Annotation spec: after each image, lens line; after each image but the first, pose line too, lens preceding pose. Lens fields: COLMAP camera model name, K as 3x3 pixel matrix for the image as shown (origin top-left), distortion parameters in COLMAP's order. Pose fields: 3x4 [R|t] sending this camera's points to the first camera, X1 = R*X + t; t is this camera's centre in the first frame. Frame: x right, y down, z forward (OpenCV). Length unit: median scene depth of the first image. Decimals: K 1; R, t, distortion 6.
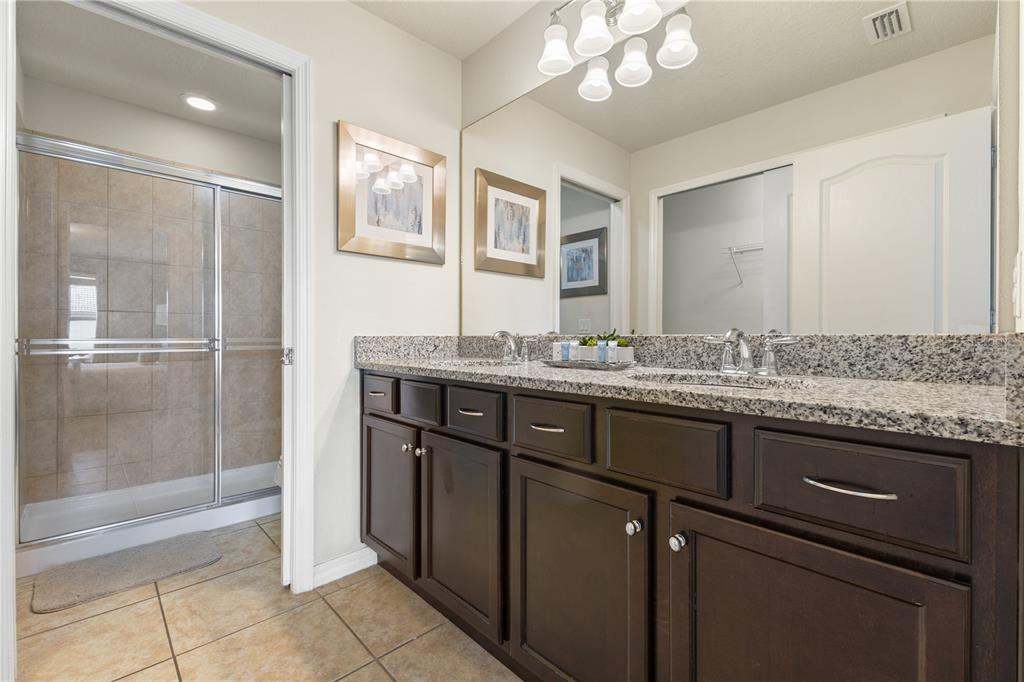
lens RADIAL K [[450.7, 0, 512.0], [0, 450.7, 341.0], [0, 0, 1]] dist [0.004064, 0.000657]
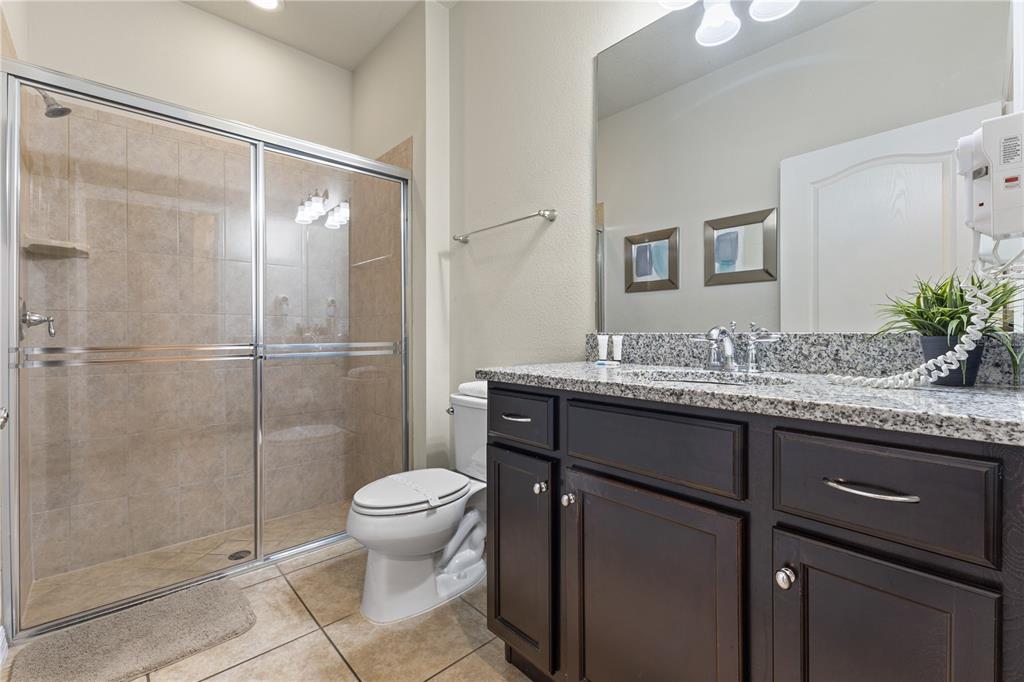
lens RADIAL K [[448.5, 0, 512.0], [0, 448.5, 341.0], [0, 0, 1]] dist [0.003757, -0.000053]
pose [[0.999946, 0.004401, -0.009368, -0.098651], [-0.004346, 0.999974, 0.005832, -0.001361], [0.009393, -0.005791, 0.999939, 0.104633]]
